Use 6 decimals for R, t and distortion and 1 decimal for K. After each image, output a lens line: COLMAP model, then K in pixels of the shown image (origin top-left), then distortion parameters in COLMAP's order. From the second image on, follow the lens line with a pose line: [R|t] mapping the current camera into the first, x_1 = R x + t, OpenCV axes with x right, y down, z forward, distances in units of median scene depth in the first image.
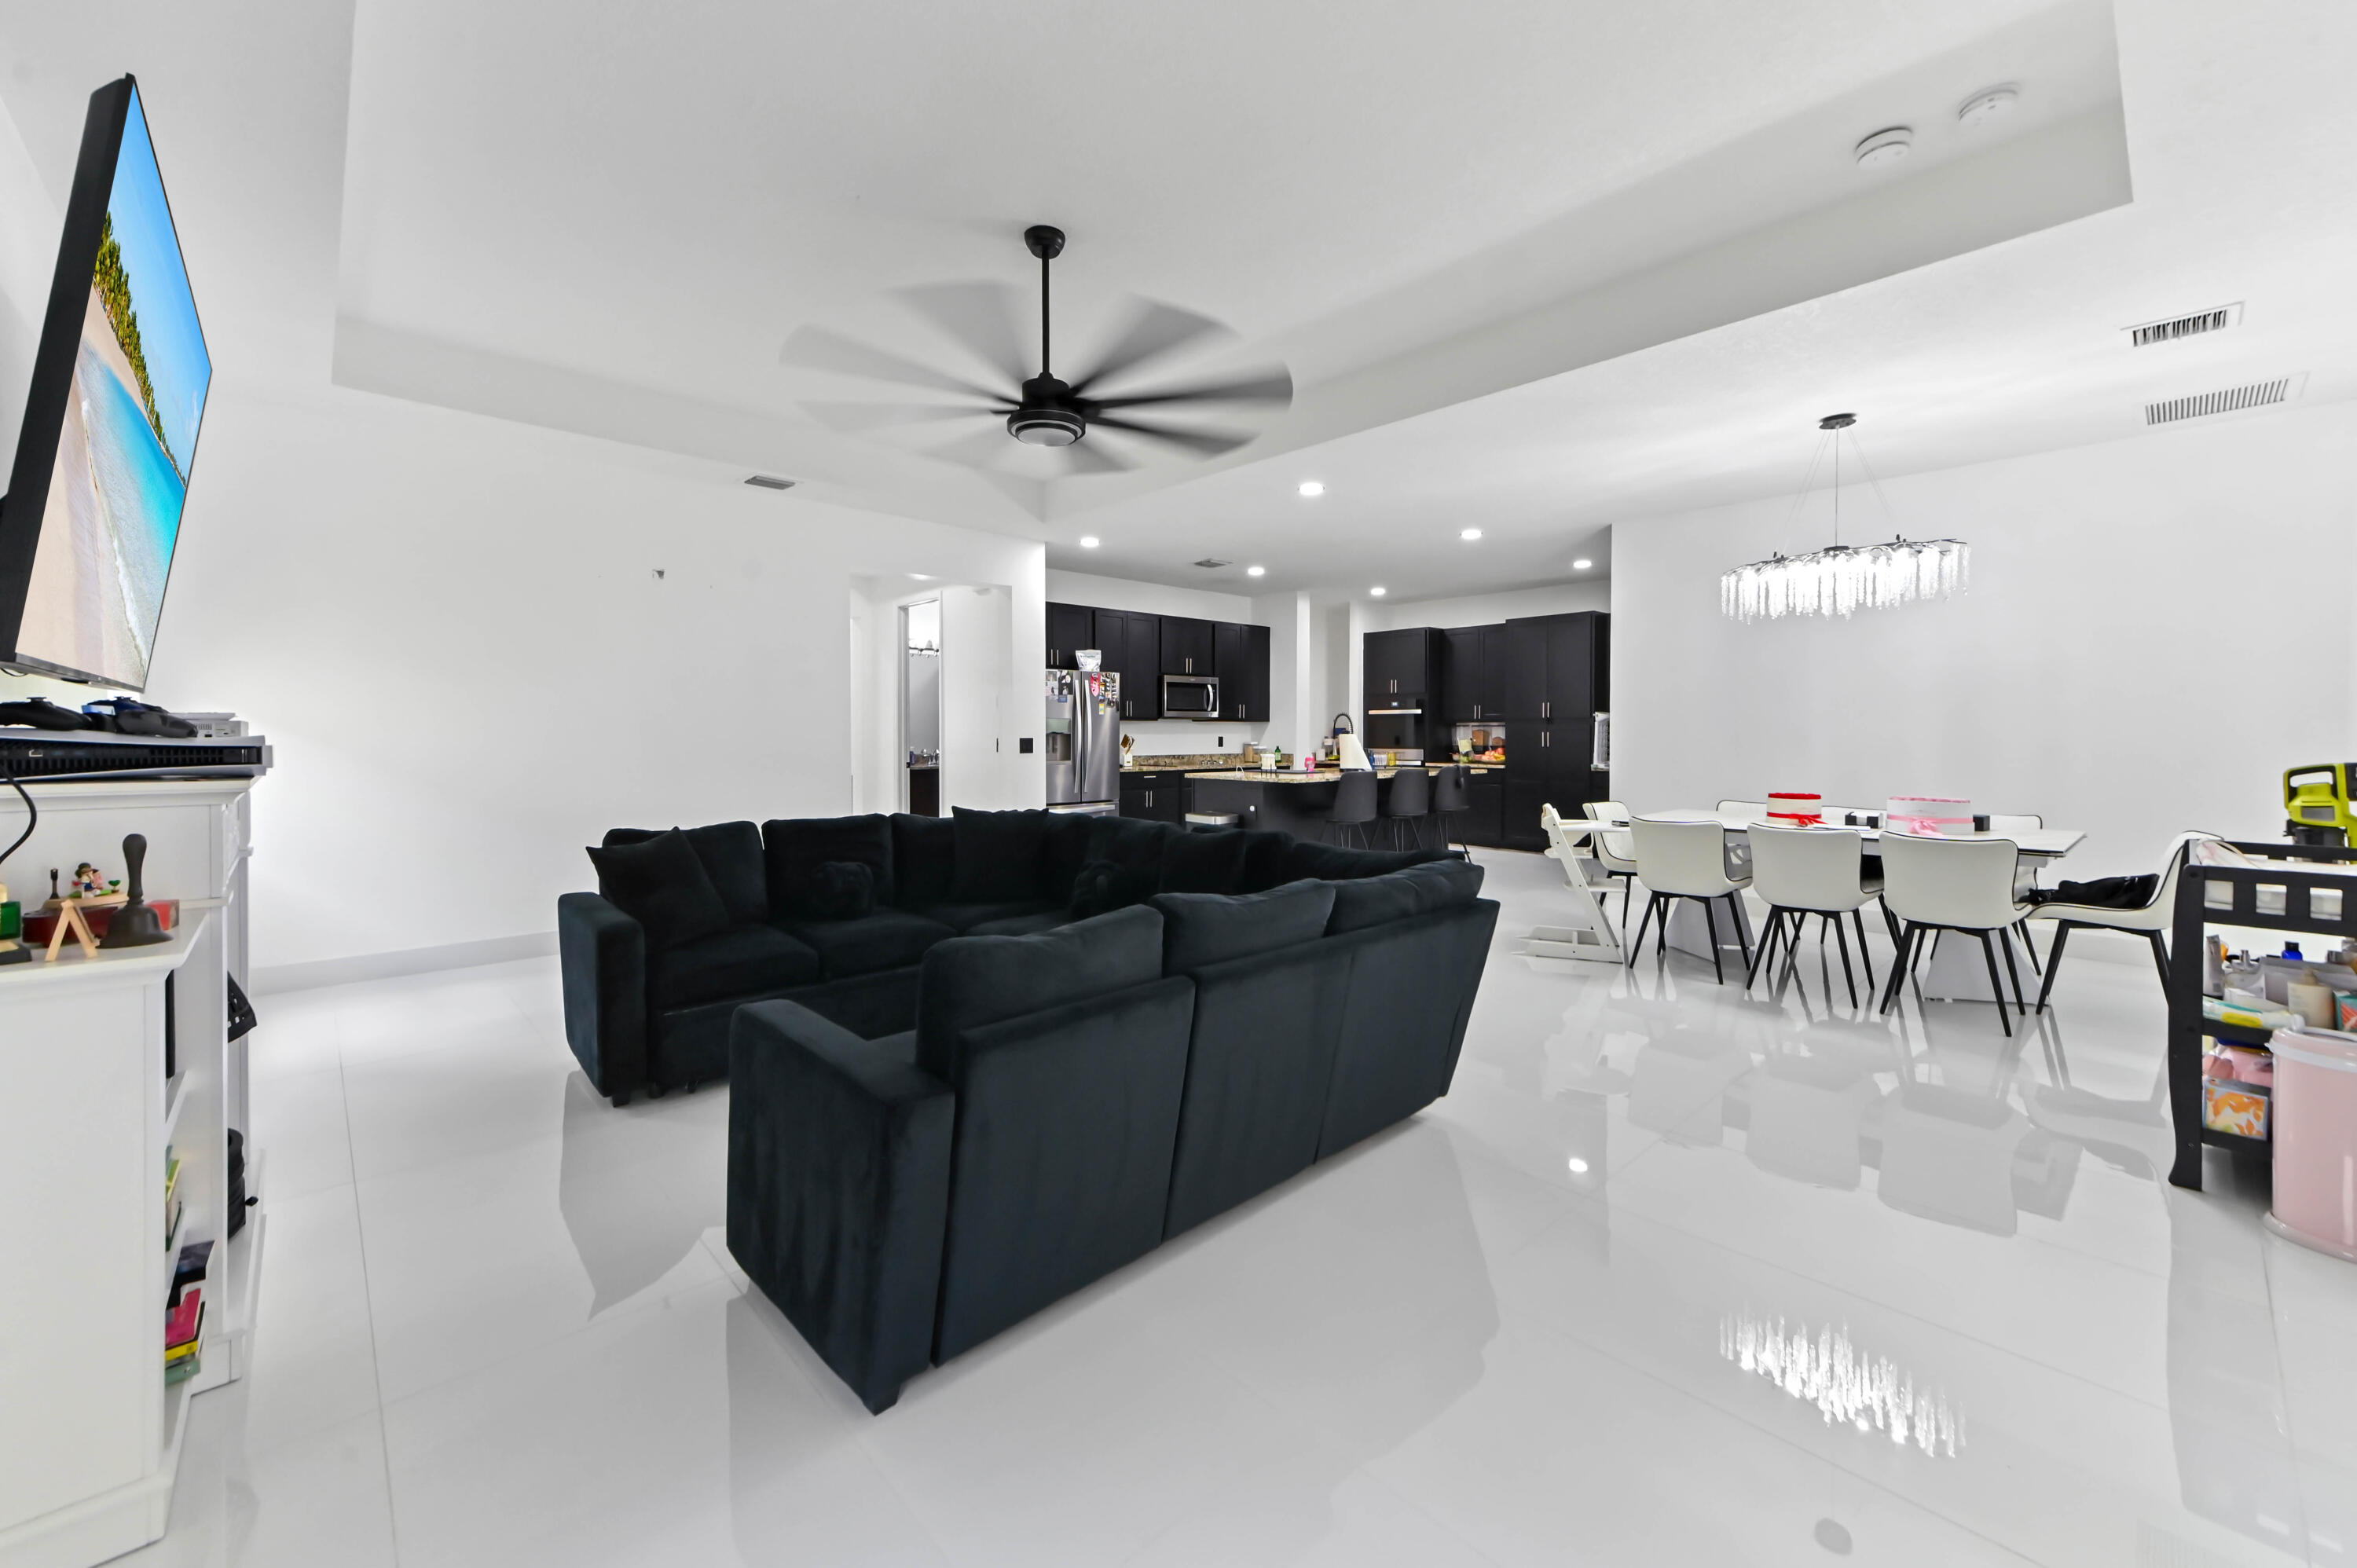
lens RADIAL K [[930.5, 0, 1180.9], [0, 930.5, 750.1], [0, 0, 1]] dist [0.018084, -0.000063]
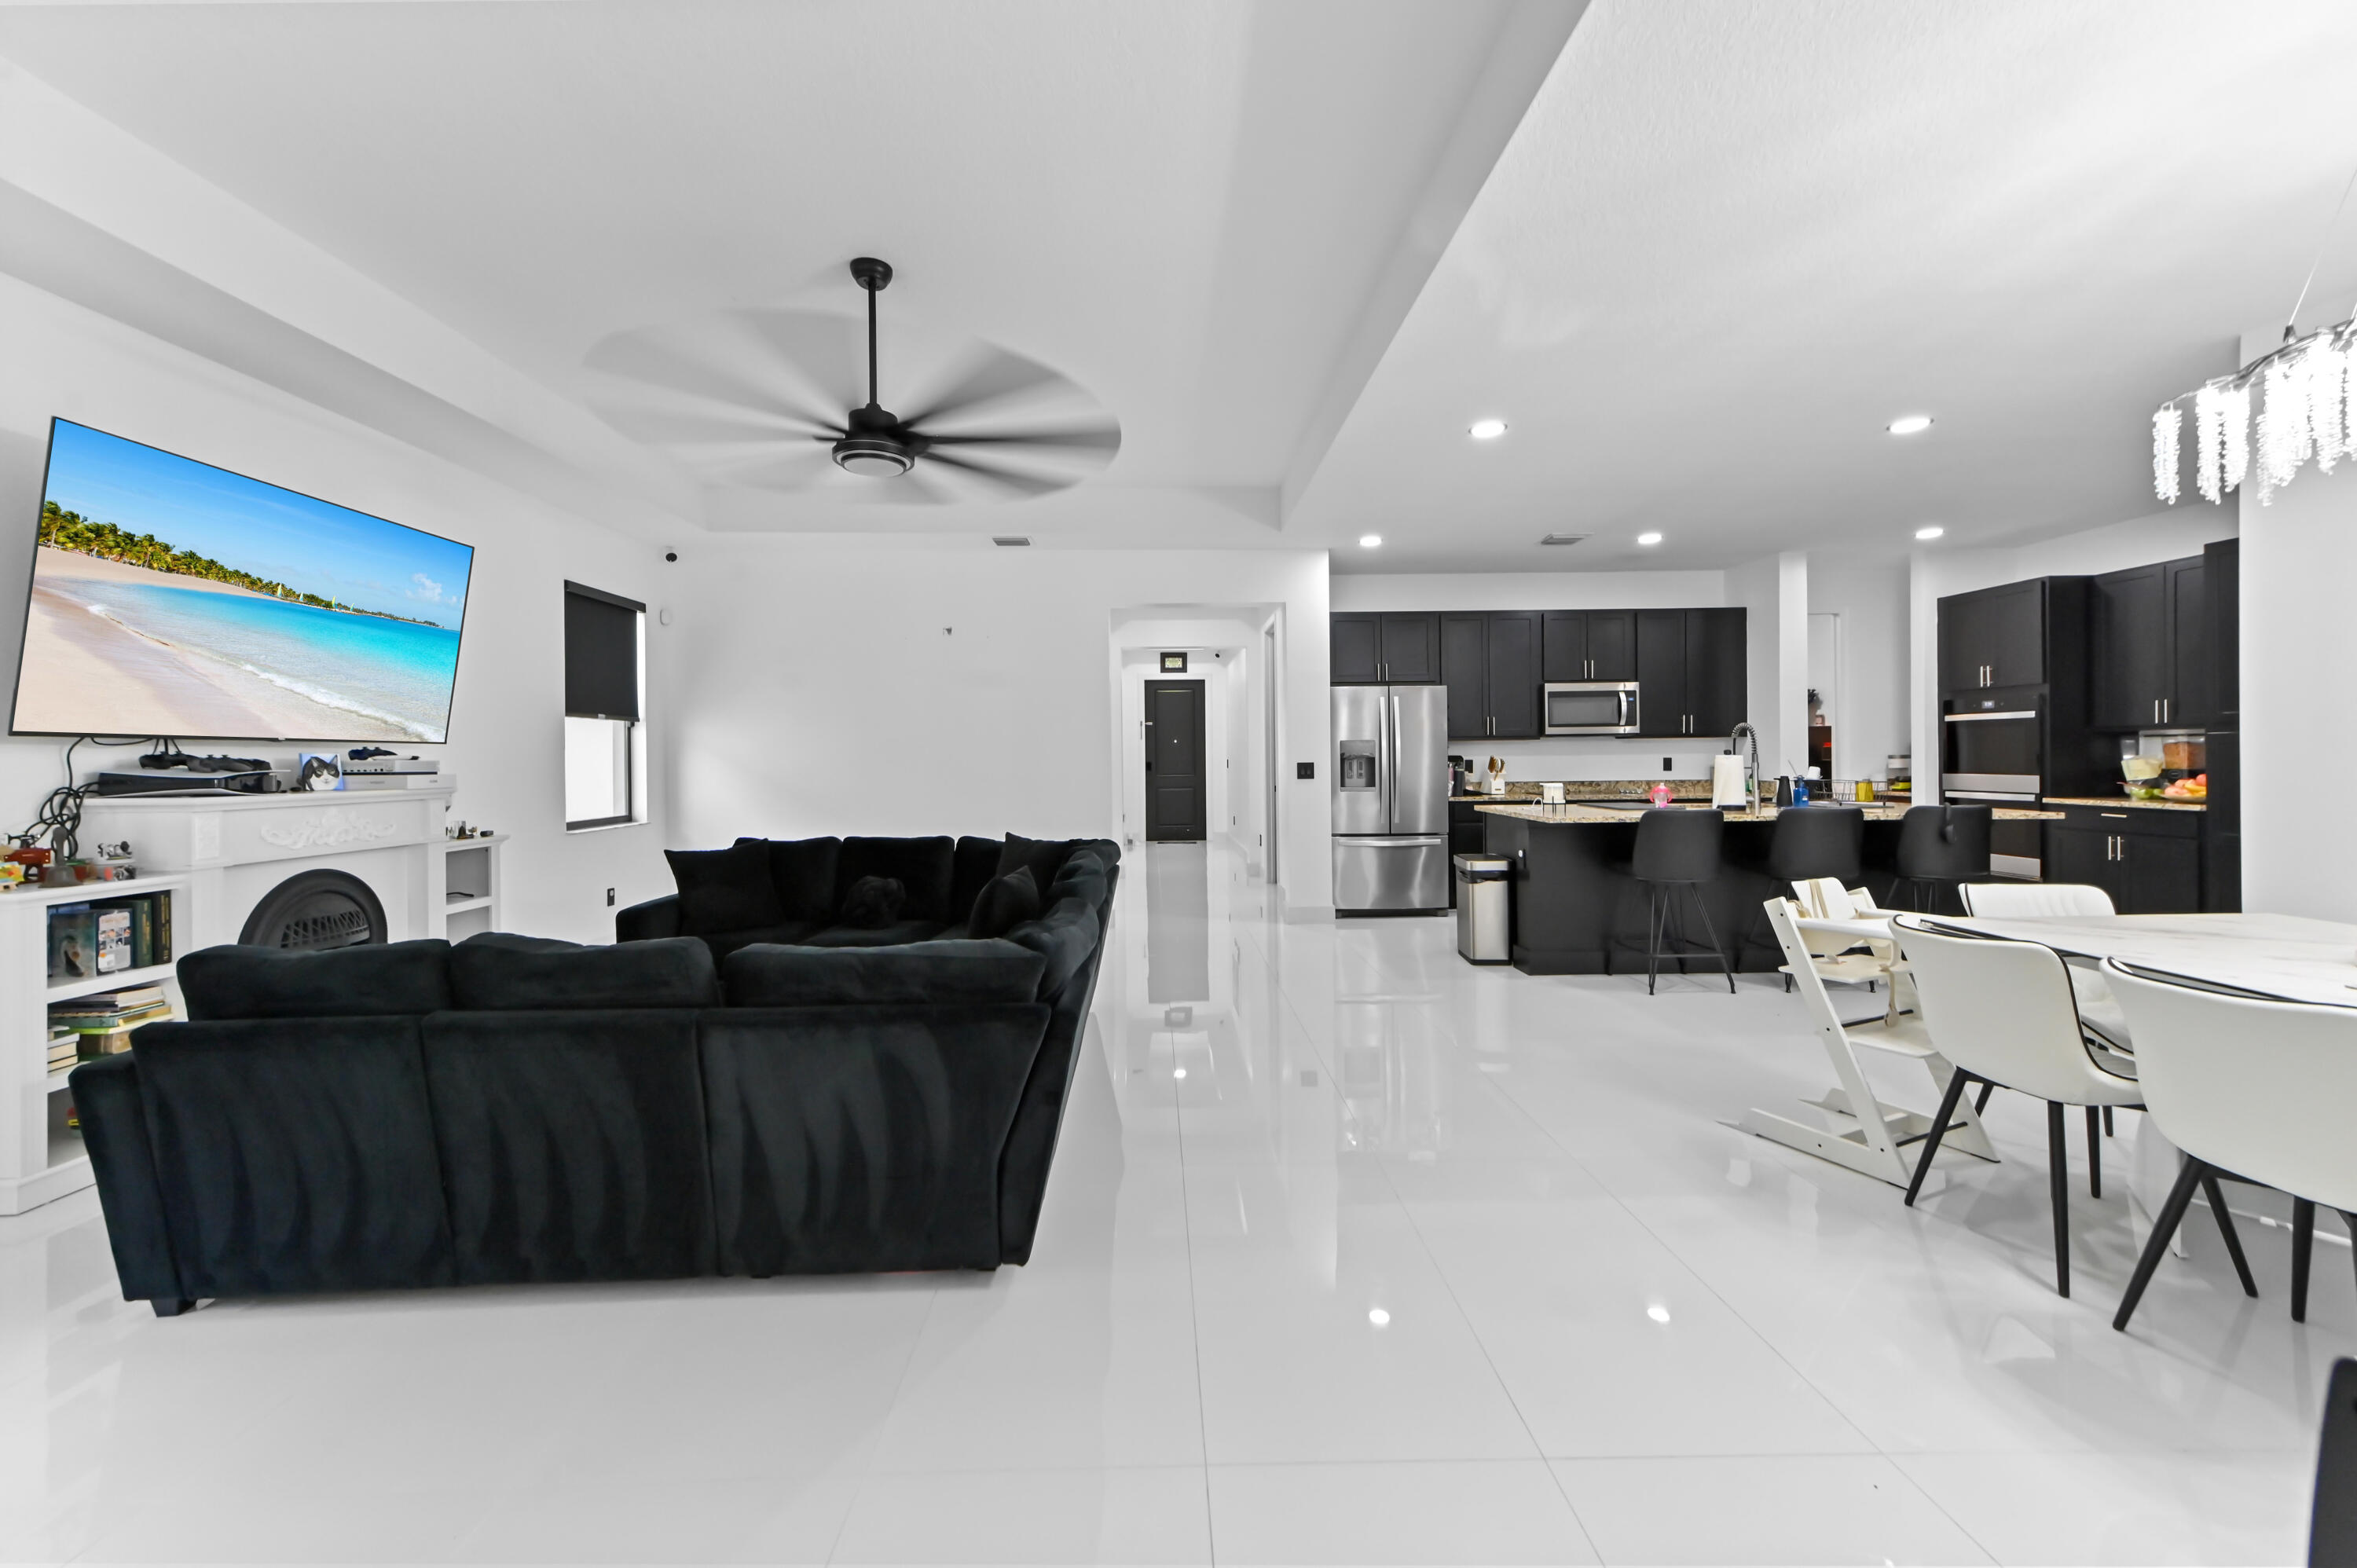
lens RADIAL K [[900.1, 0, 1167.1], [0, 900.1, 759.3], [0, 0, 1]] dist [0.017451, -0.000020]
pose [[0.745229, -0.006867, -0.666773, 0.262600], [-0.001492, 0.999927, -0.011966, -0.003759], [0.666807, 0.009912, 0.745165, 0.184423]]
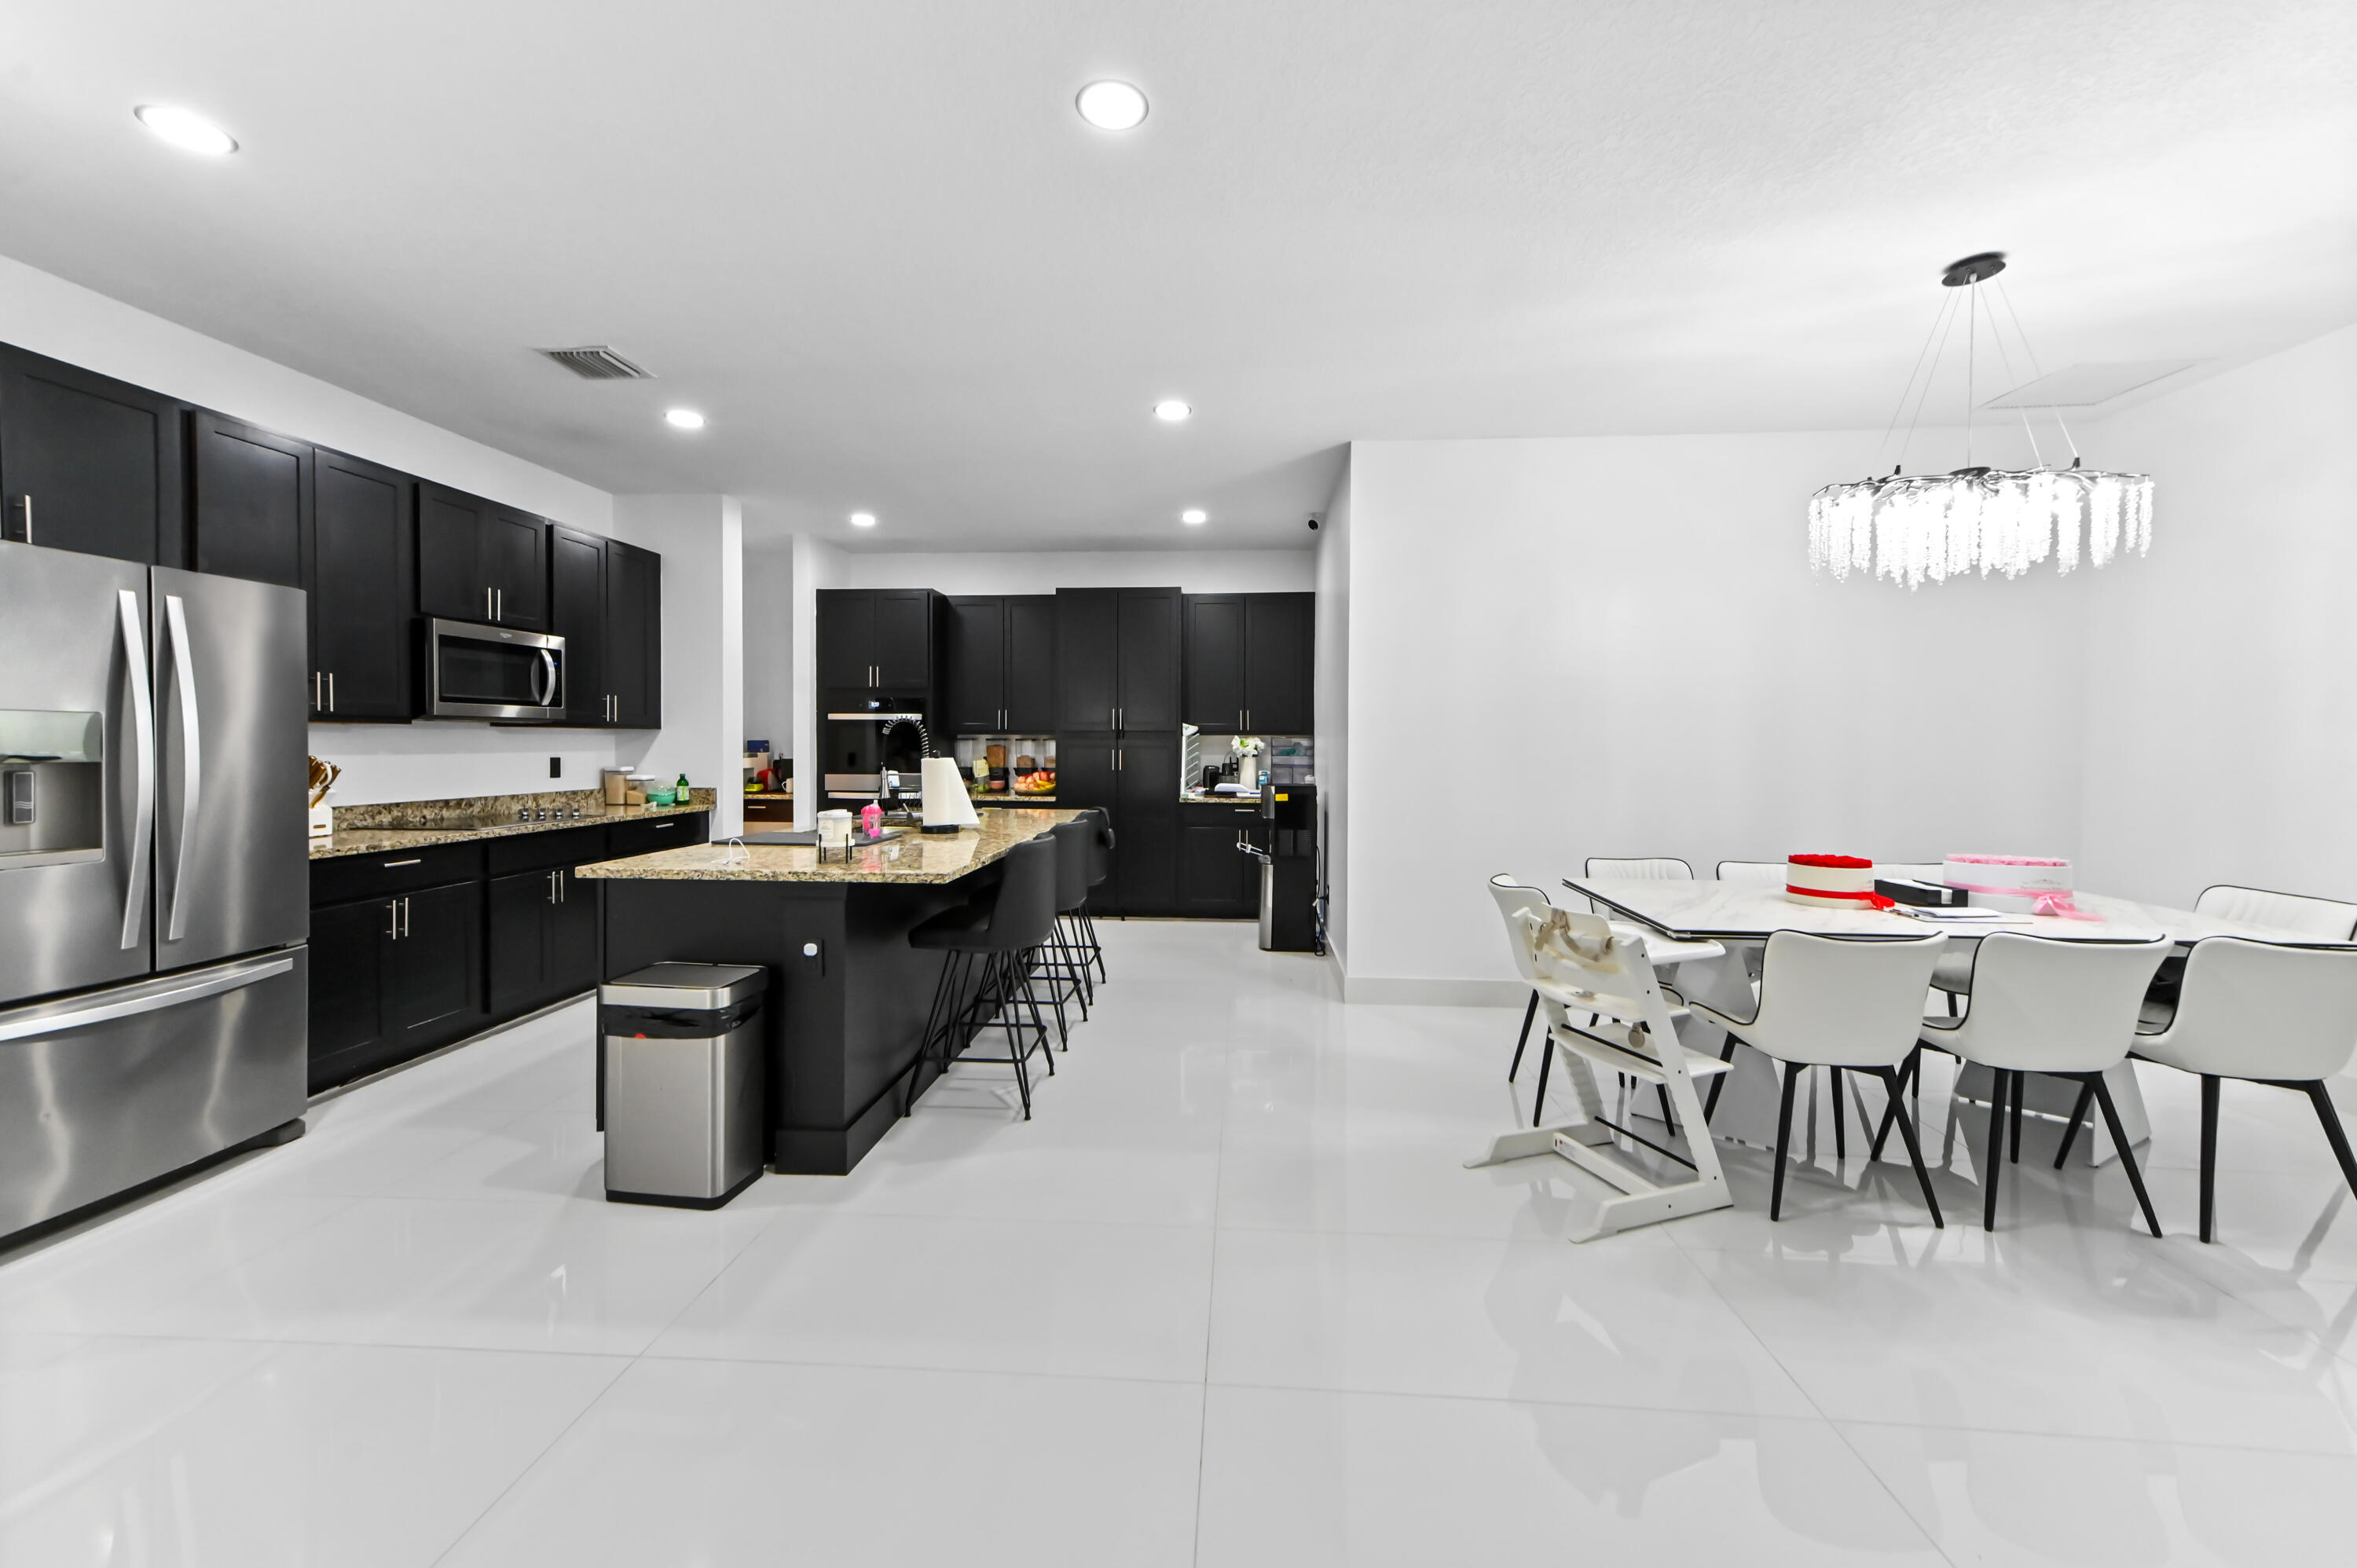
lens RADIAL K [[930.5, 0, 1180.9], [0, 930.5, 750.1], [0, 0, 1]] dist [0.018084, -0.000063]
pose [[0.733701, -0.001438, 0.679471, -0.059481], [0.007939, 0.999948, -0.006456, -0.013893], [-0.679426, 0.010131, 0.733674, 0.444772]]
